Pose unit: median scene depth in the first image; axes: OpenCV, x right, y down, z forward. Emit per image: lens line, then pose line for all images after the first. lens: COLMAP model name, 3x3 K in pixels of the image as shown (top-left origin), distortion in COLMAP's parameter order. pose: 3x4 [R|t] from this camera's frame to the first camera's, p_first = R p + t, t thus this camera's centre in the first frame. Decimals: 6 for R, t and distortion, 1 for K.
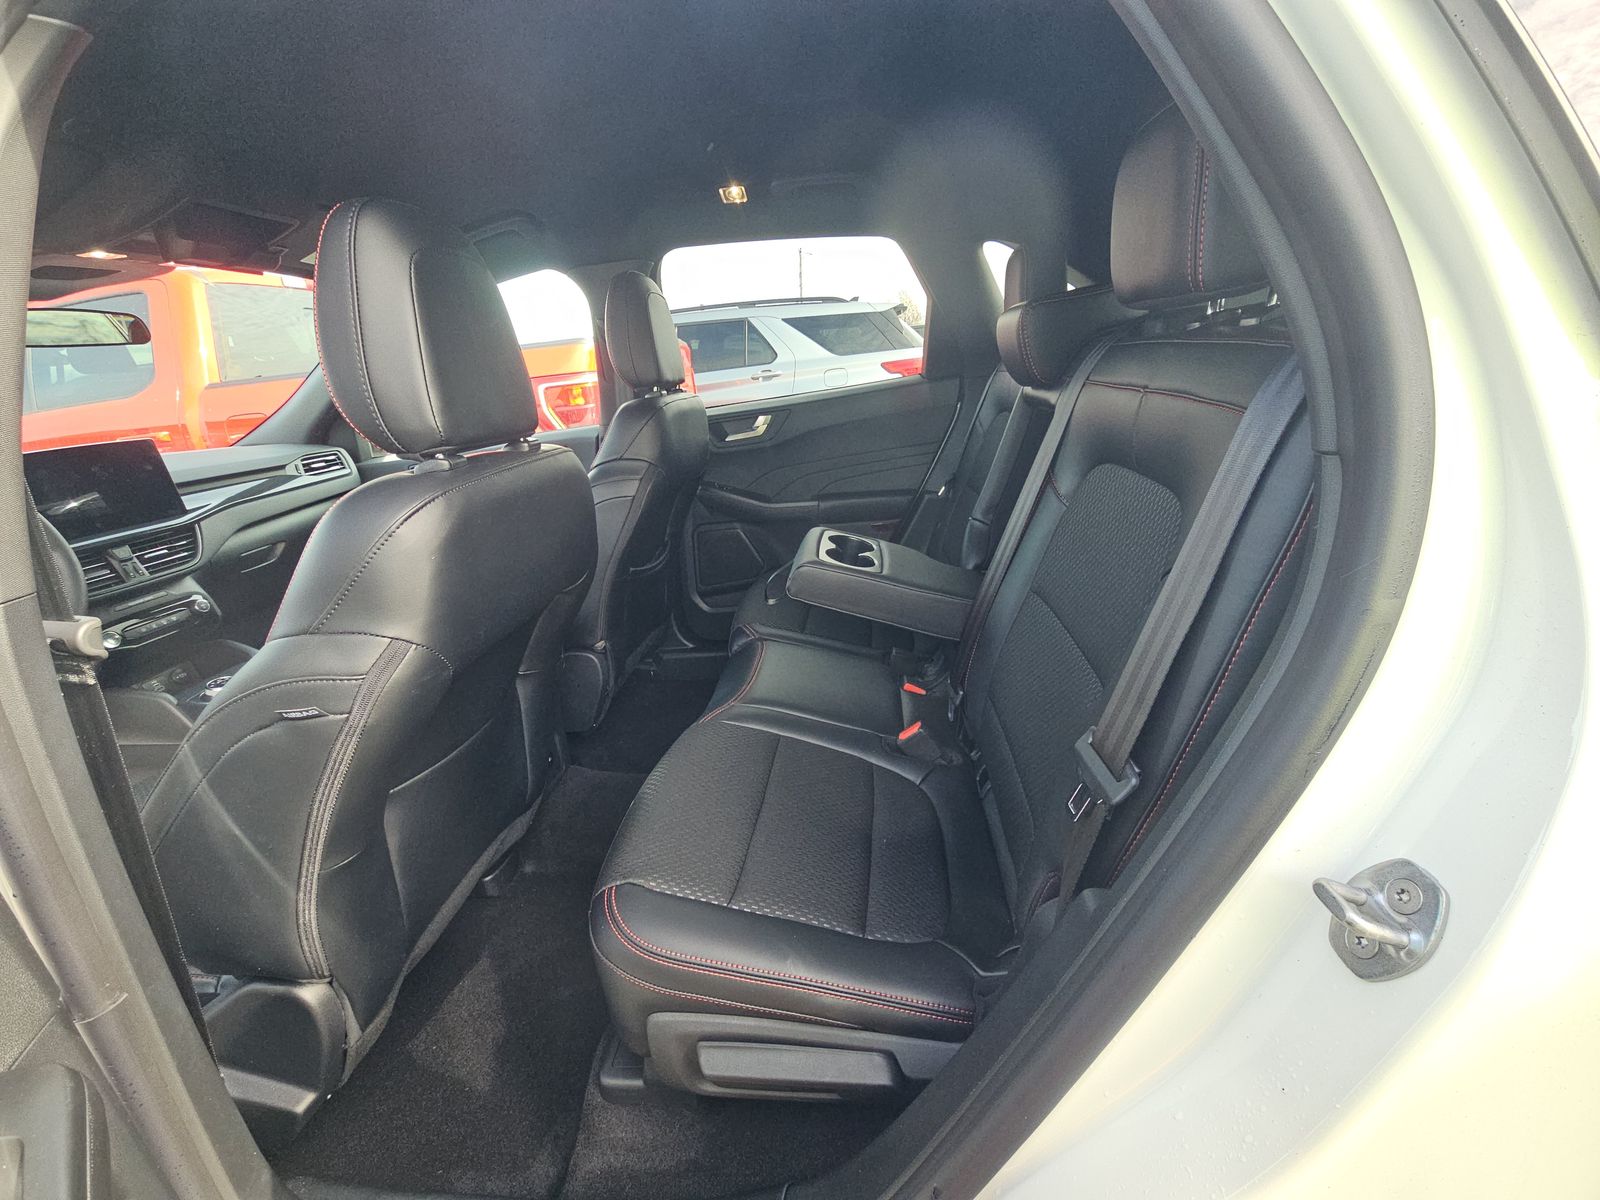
lens RADIAL K [[647.5, 0, 800.0], [0, 647.5, 600.0], [0, 0, 1]] dist [0.011618, -0.006873]
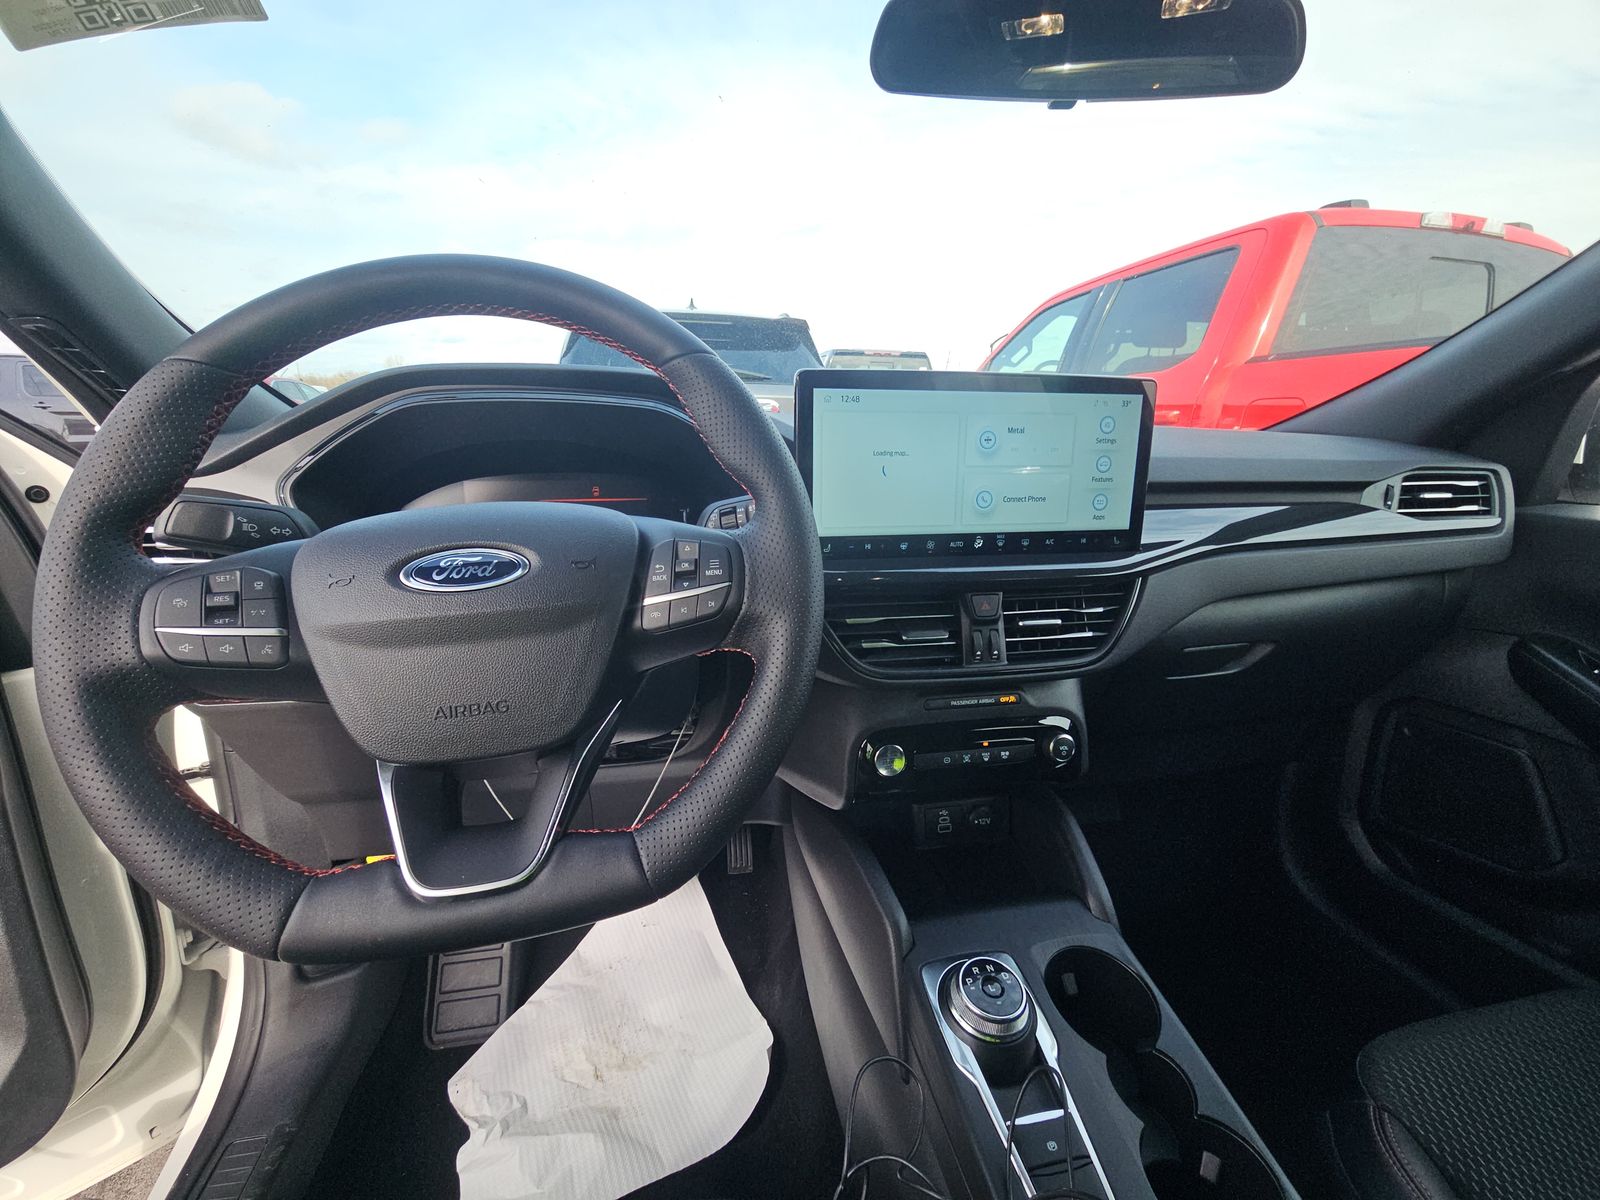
lens RADIAL K [[647.5, 0, 800.0], [0, 647.5, 600.0], [0, 0, 1]] dist [0.011618, -0.006873]
pose [[0.292610, 0.343016, -0.892592, -0.472316], [-0.356814, 0.905193, 0.230887, -0.098085], [0.887166, 0.250930, 0.387261, 0.497329]]
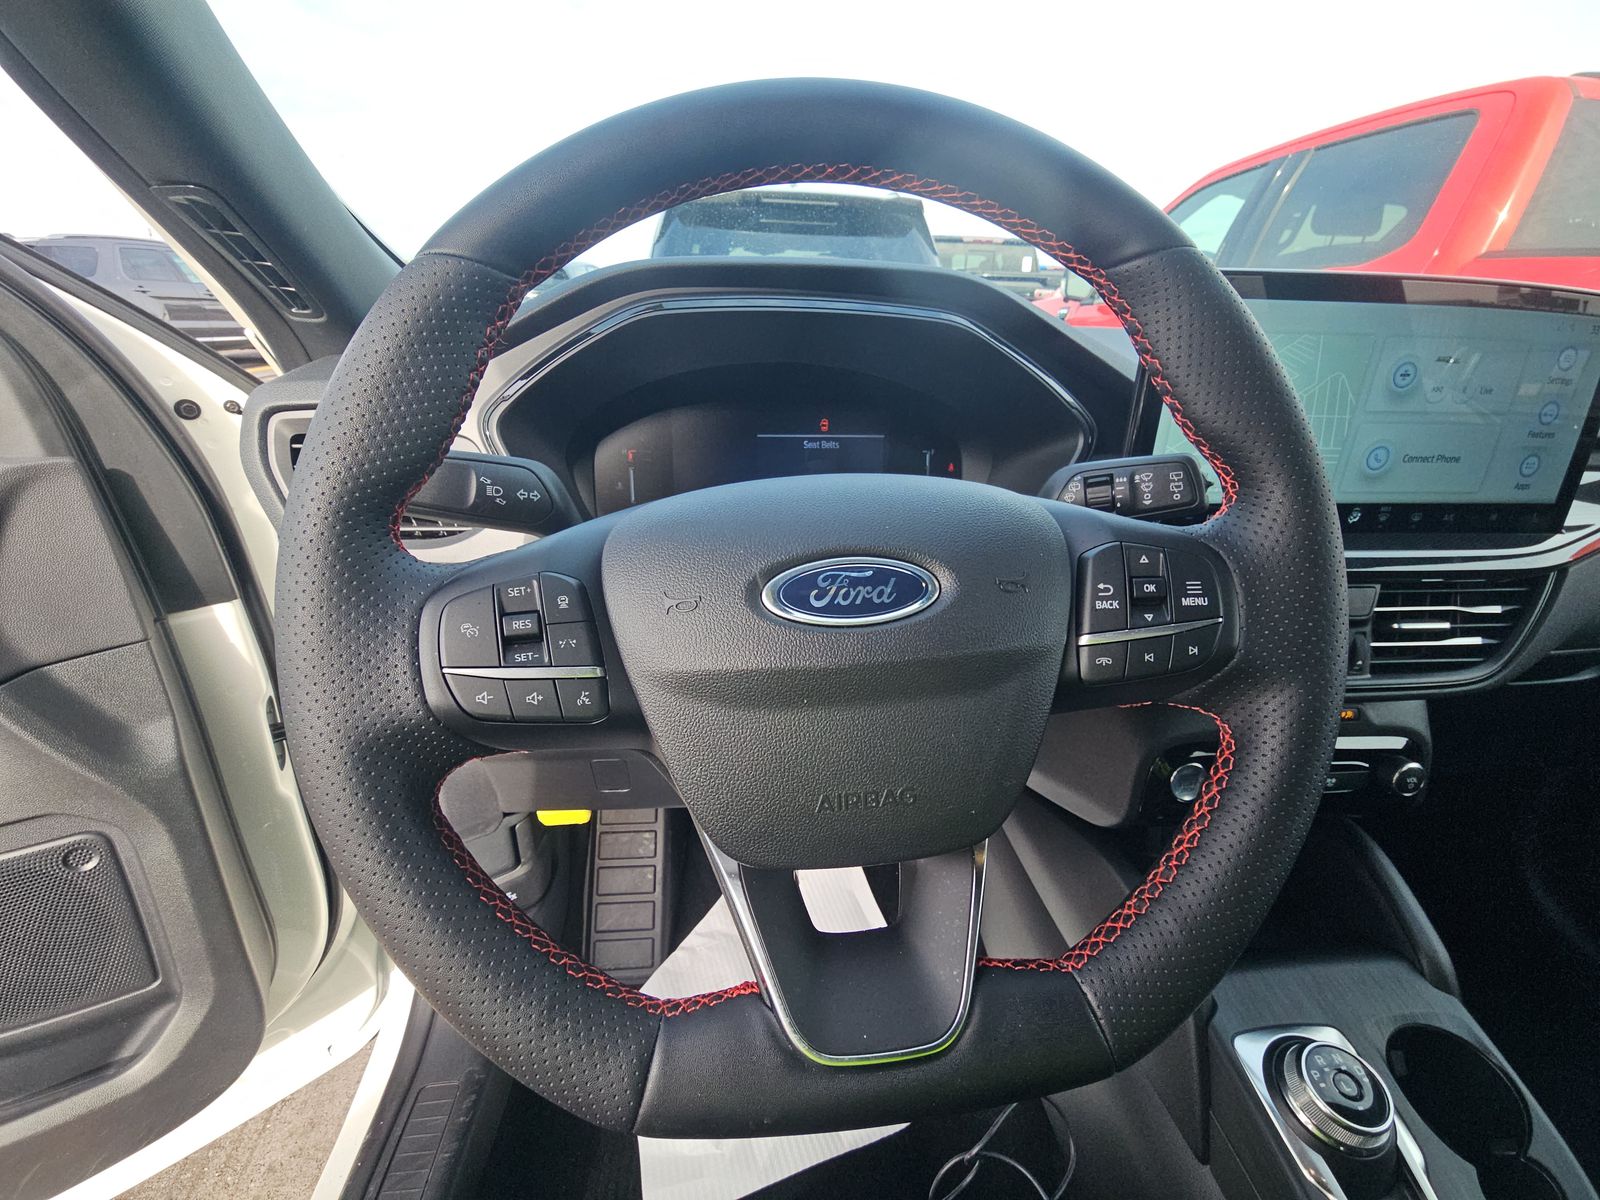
lens RADIAL K [[652.6, 0, 800.0], [0, 652.6, 600.0], [0, 0, 1]] dist [0.001321, 0.000426]
pose [[0.196386, 0.478785, -0.855685, -0.567254], [-0.371066, 0.844066, 0.387121, -0.070966], [0.907603, 0.241490, 0.343424, 0.427664]]
